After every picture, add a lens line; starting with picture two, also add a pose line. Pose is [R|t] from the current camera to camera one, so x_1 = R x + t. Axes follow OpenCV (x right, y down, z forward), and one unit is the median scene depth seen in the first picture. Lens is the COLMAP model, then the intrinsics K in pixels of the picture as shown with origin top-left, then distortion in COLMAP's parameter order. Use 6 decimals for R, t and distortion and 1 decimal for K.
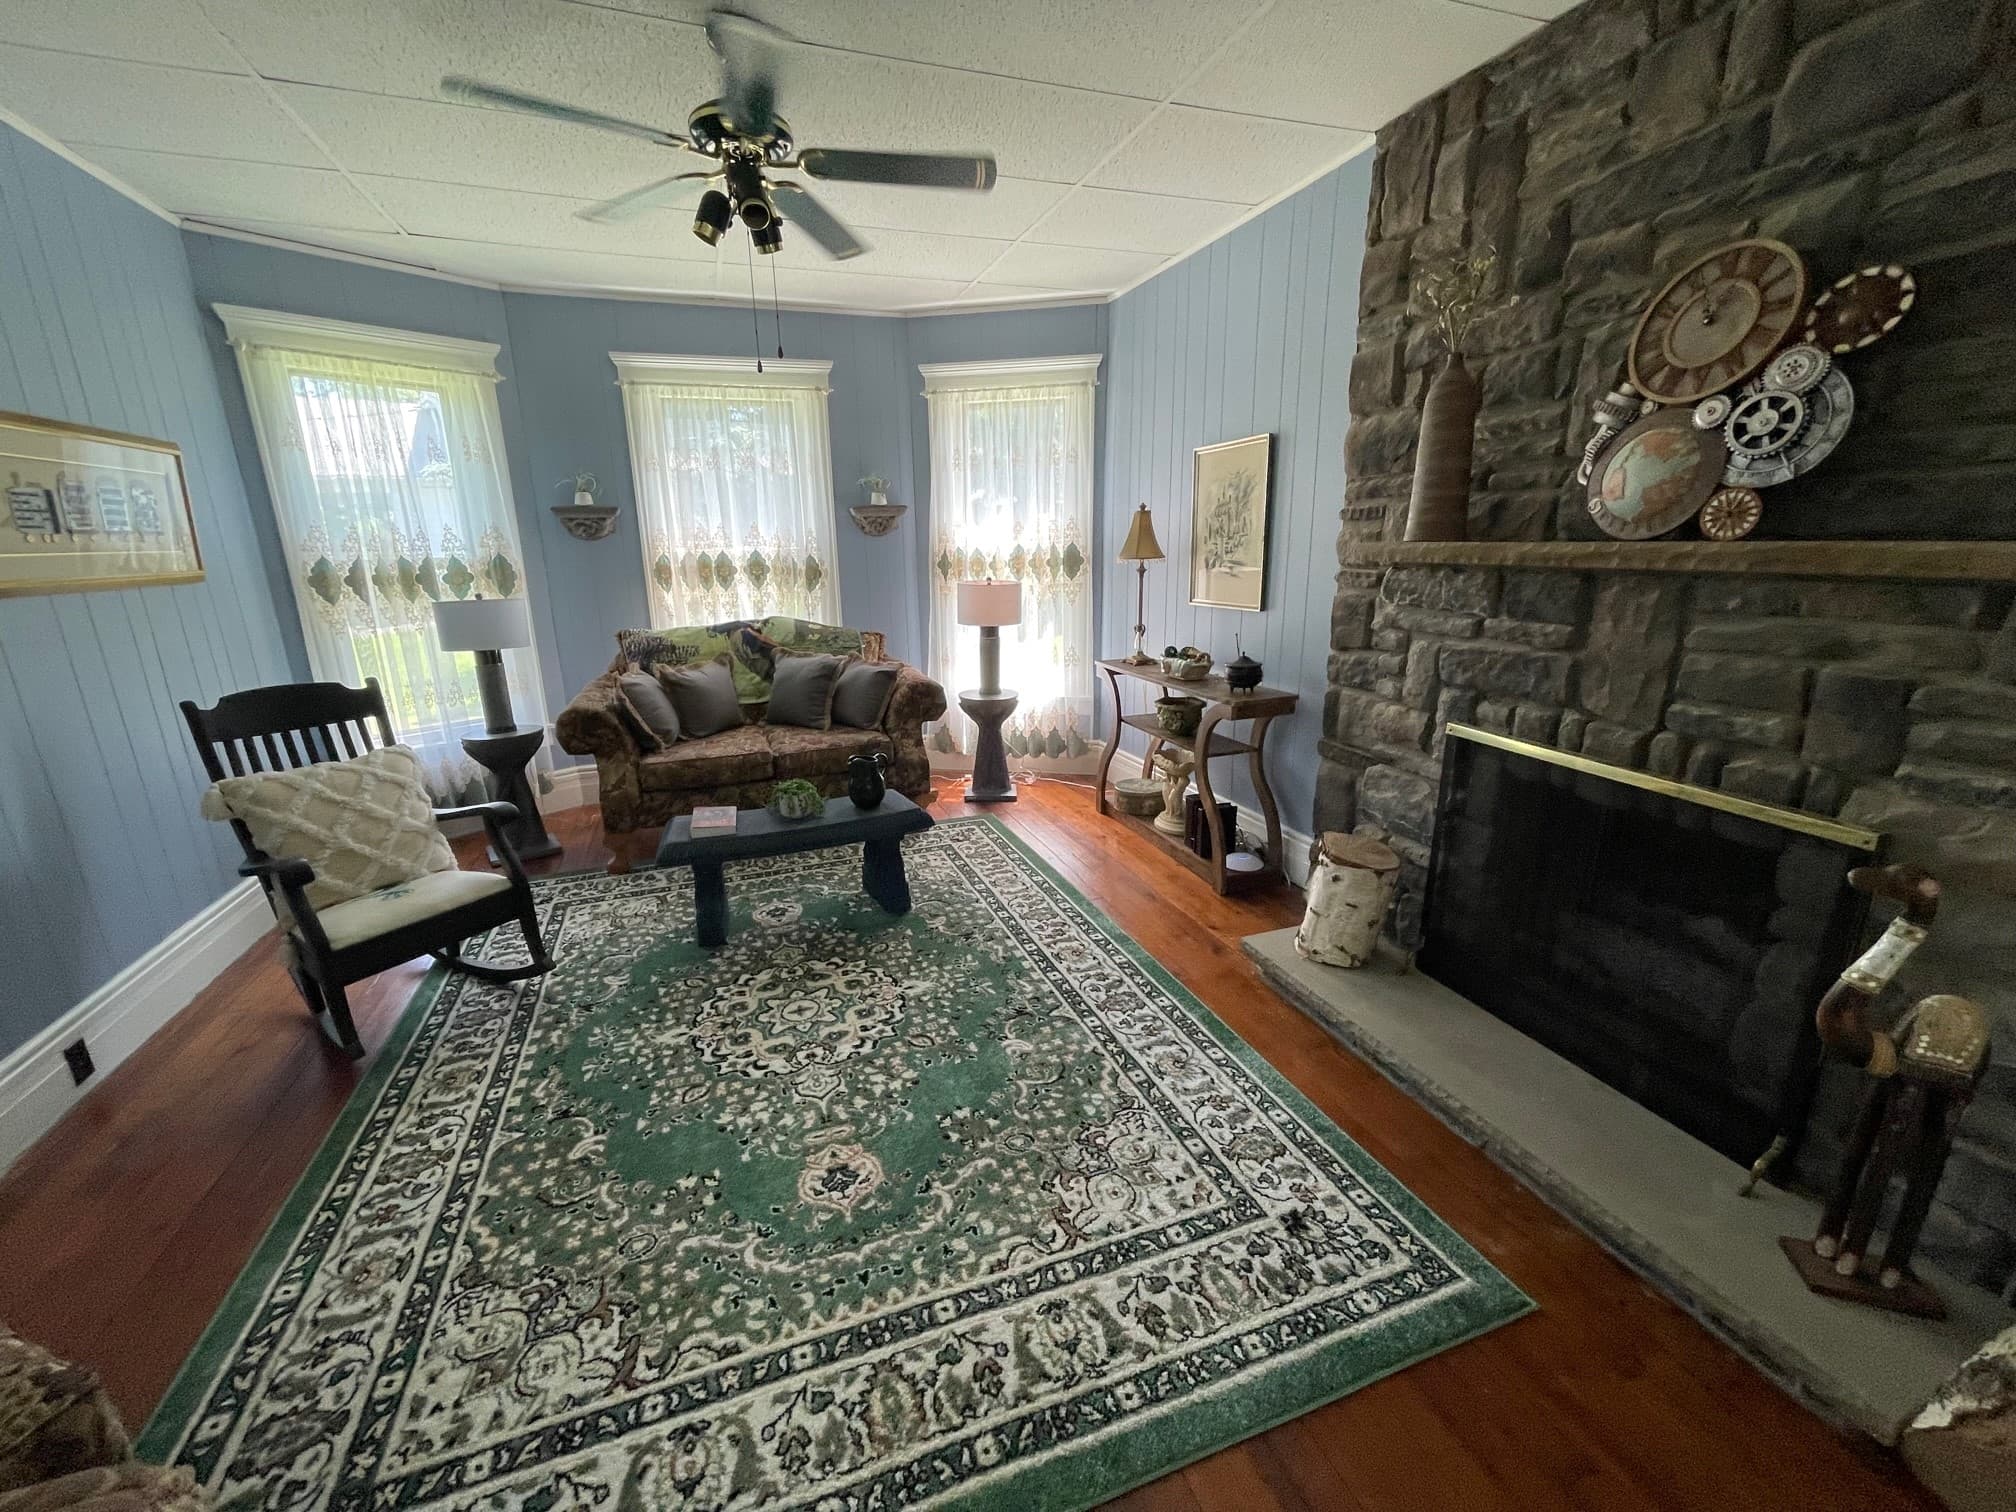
lens RADIAL K [[807.8, 0, 1001.2], [0, 807.8, 759.0], [0, 0, 1]] dist [-0.004181, 0.001584]
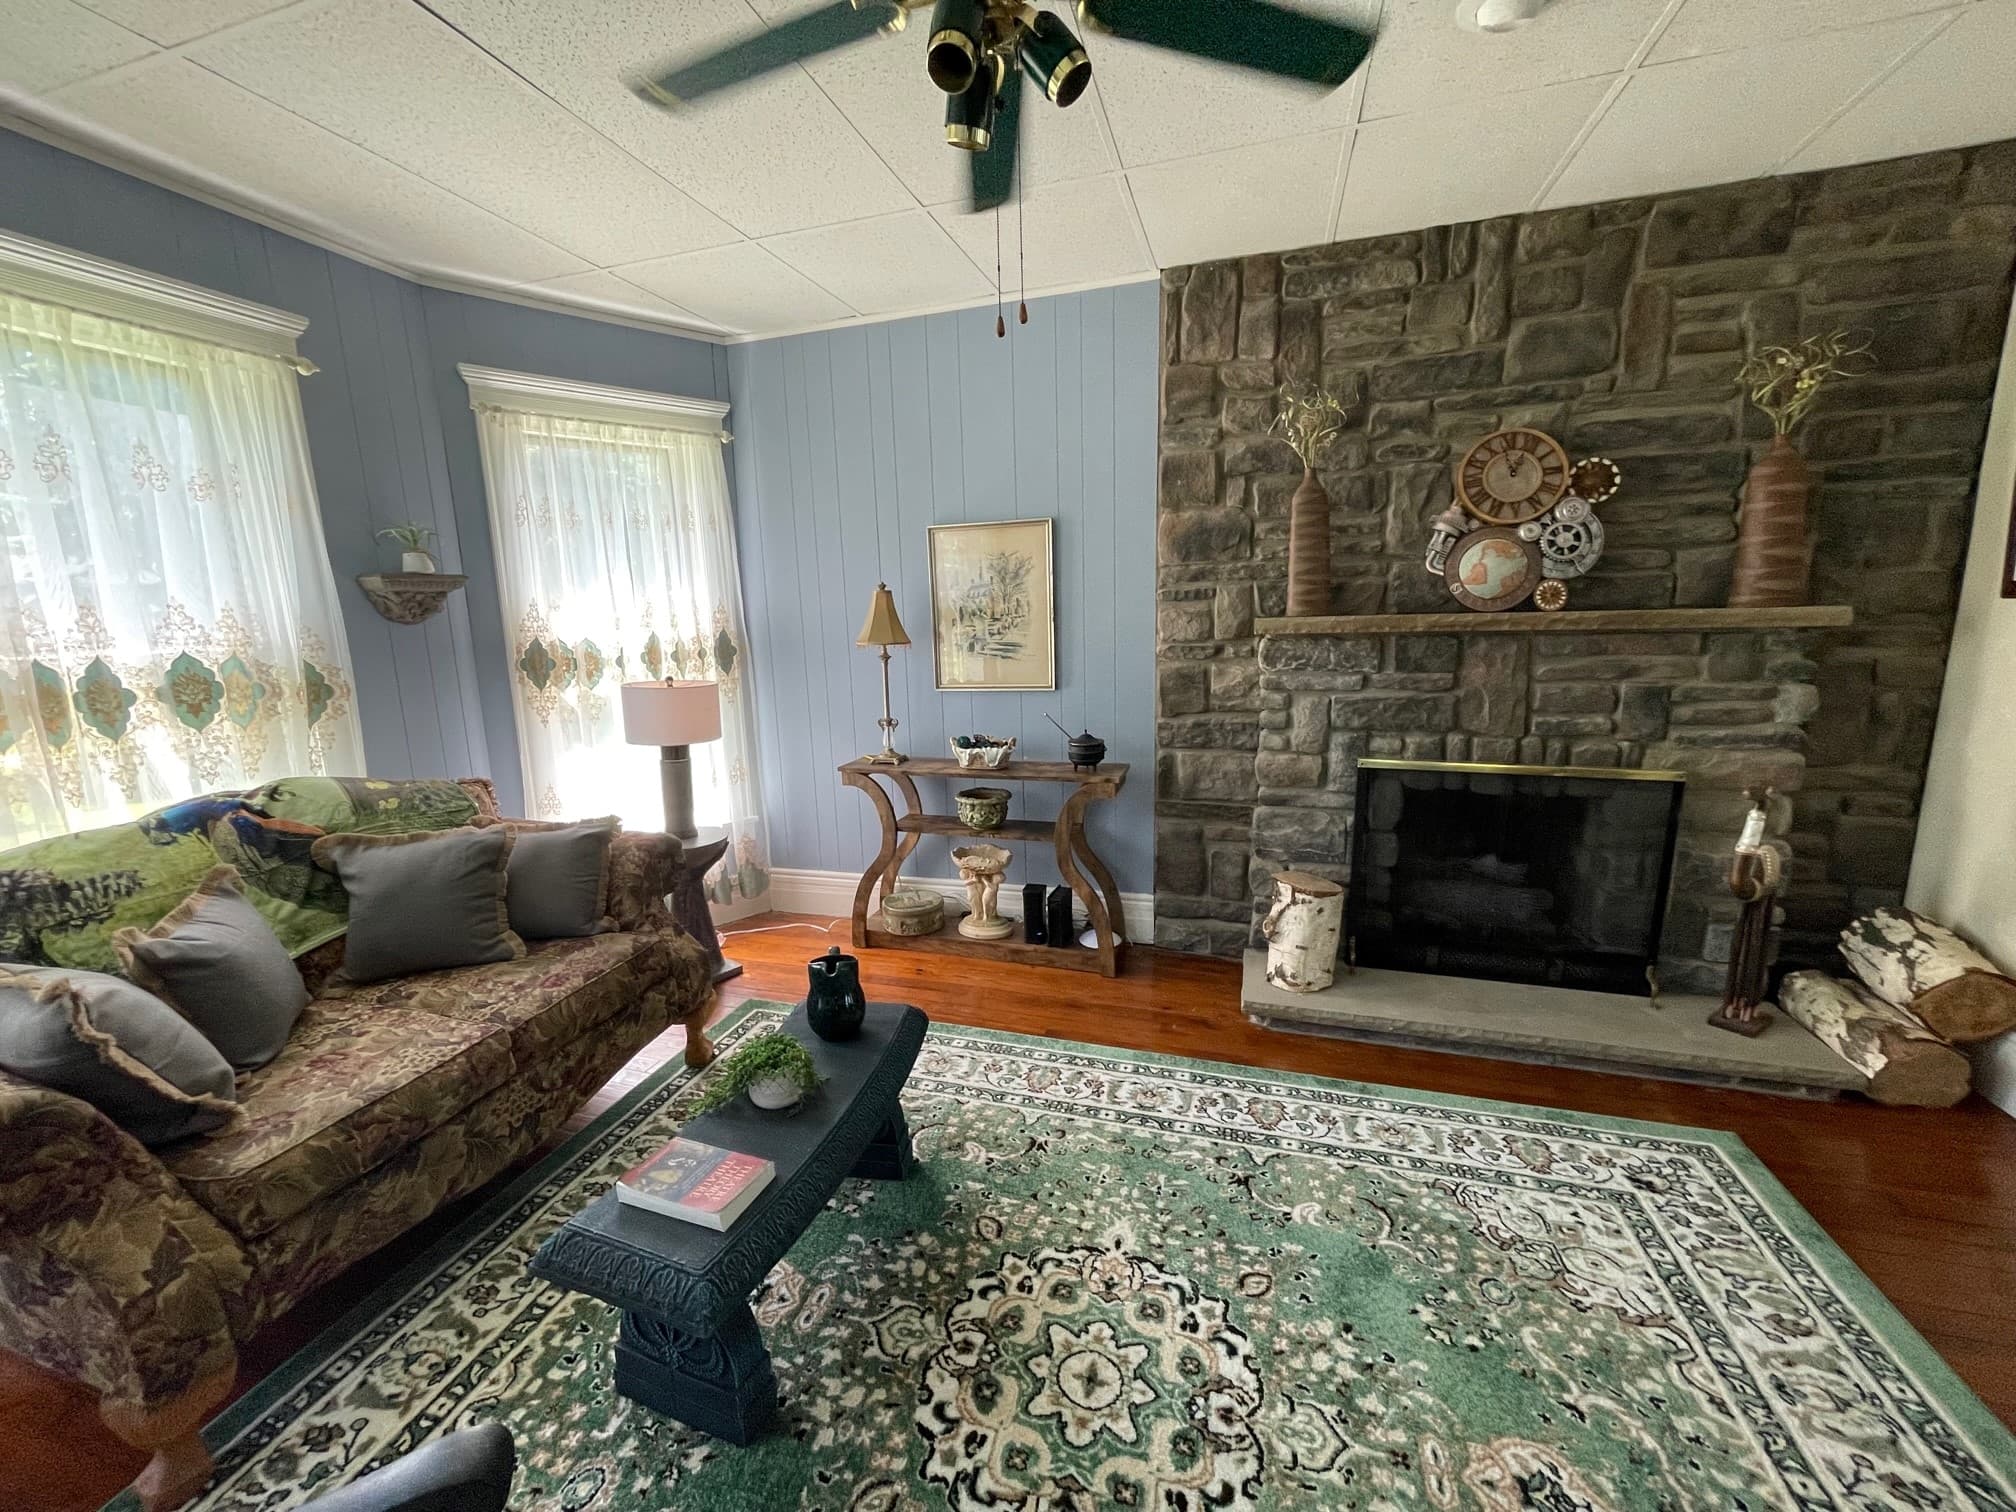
lens RADIAL K [[807.8, 0, 1002.1], [0, 807.8, 760.2], [0, 0, 1]] dist [-0.004181, 0.001584]
pose [[0.610744, -0.141067, 0.779161, -0.707541], [0.223115, 0.974791, 0.001598, -0.158168], [-0.759744, 0.172866, 0.626822, 0.606263]]
